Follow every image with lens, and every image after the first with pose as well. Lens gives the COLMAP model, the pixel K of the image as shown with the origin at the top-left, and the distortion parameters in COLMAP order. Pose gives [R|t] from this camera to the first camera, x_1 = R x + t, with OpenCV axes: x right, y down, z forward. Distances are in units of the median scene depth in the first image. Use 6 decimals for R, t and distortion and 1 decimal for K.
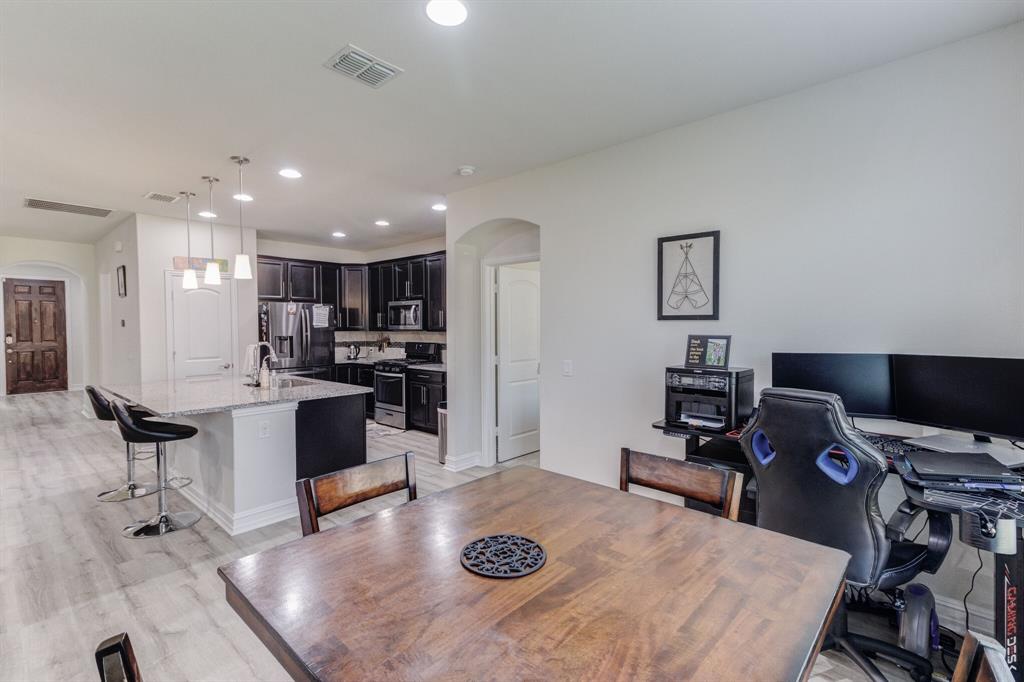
lens RADIAL K [[465.1, 0, 510.1], [0, 465.1, 335.6], [0, 0, 1]] dist [0.021119, 0.001017]
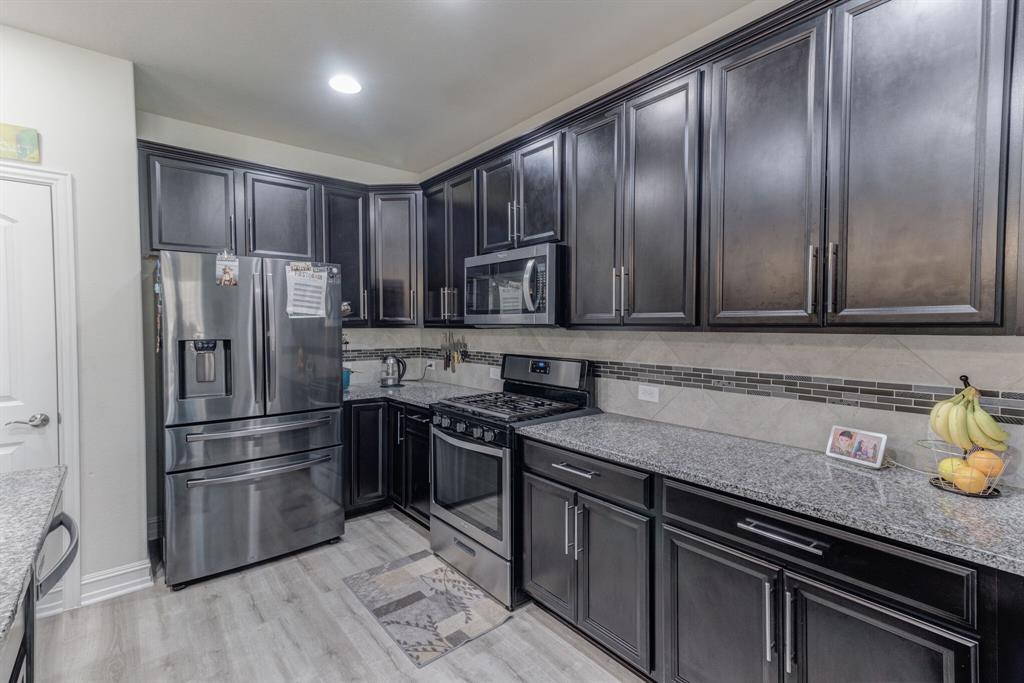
lens RADIAL K [[465.1, 0, 510.1], [0, 465.1, 336.1], [0, 0, 1]] dist [0.021119, 0.001017]
pose [[0.988425, 0.005825, -0.151602, -0.154515], [-0.005166, 0.999975, 0.004739, -0.004439], [0.151626, -0.003901, 0.988430, 0.583329]]
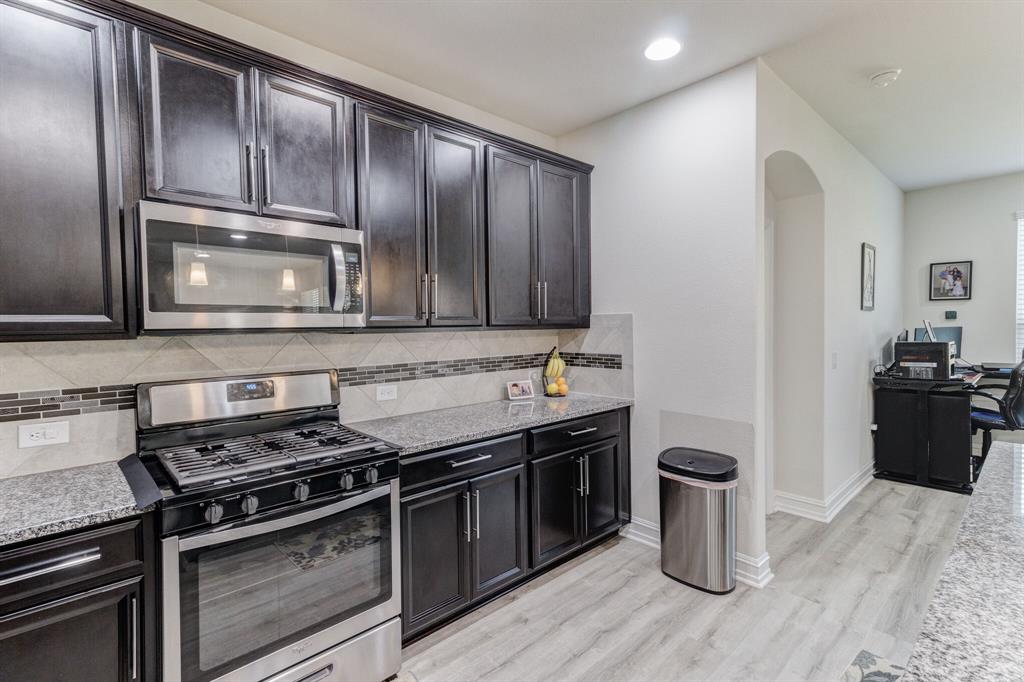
lens RADIAL K [[476.7, 0, 509.7], [0, 476.7, 335.8], [0, 0, 1]] dist [0.020799, -0.000021]
pose [[0.097290, -0.023017, 0.994990, -0.458189], [0.033337, 0.999247, 0.019856, -0.009069], [-0.994698, 0.031239, 0.097984, 0.802448]]
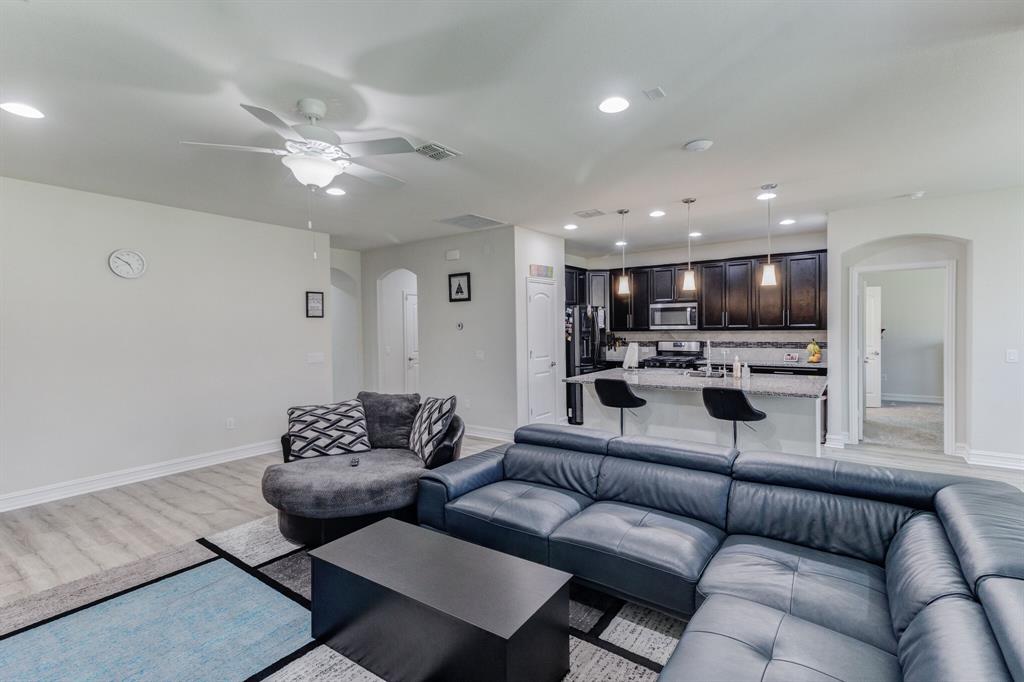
lens RADIAL K [[465.1, 0, 510.1], [0, 465.1, 335.6], [0, 0, 1]] dist [0.021119, 0.001017]
pose [[0.995440, -0.012678, 0.094539, -0.684285], [0.013172, 0.999903, -0.004596, 0.002150], [-0.094471, 0.005821, 0.995511, -0.063414]]
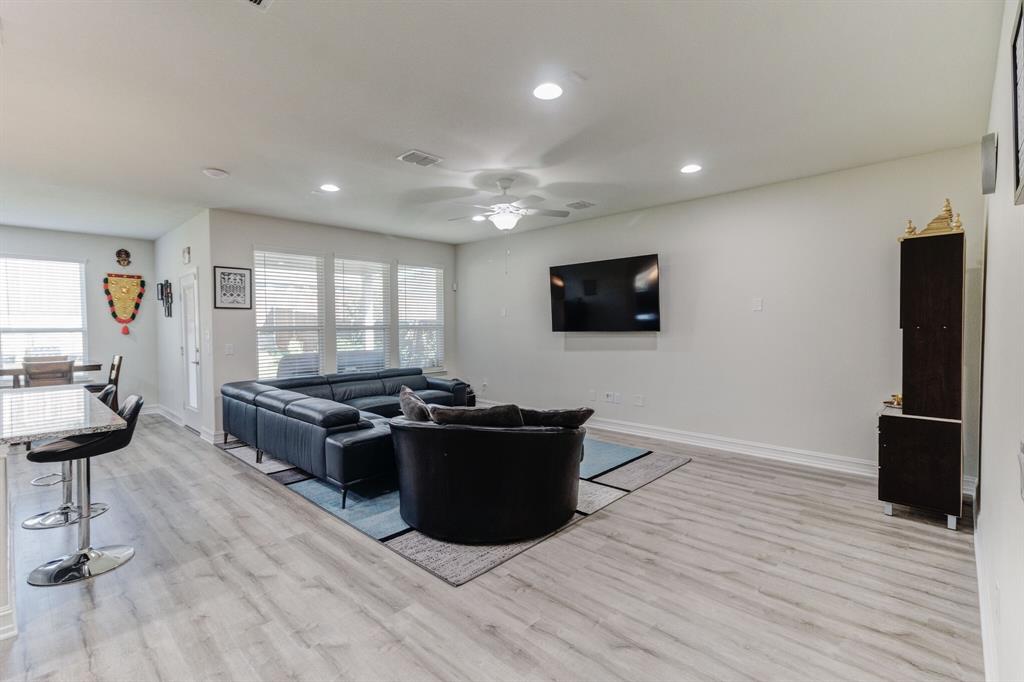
lens RADIAL K [[470.6, 0, 503.0], [0, 470.6, 332.3], [0, 0, 1]] dist [0.040229, 0.000268]
pose [[-0.998986, 0.011140, 0.043620, -0.827330], [0.012881, 0.999123, 0.039835, -0.009896], [-0.043138, 0.040357, -0.998254, 0.957355]]
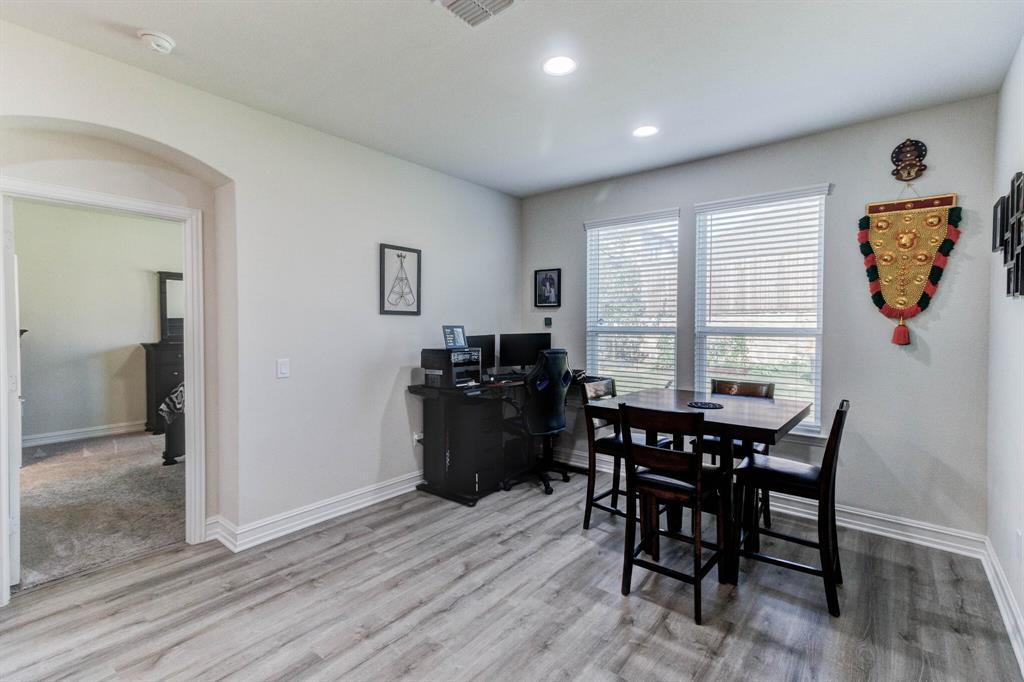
lens RADIAL K [[465.1, 0, 510.1], [0, 465.1, 335.6], [0, 0, 1]] dist [0.021119, 0.001017]
pose [[-0.043875, -0.020386, 0.998829, -0.379748], [0.020204, 0.999569, 0.021289, 0.000939], [-0.998833, 0.021115, -0.043445, 0.327277]]
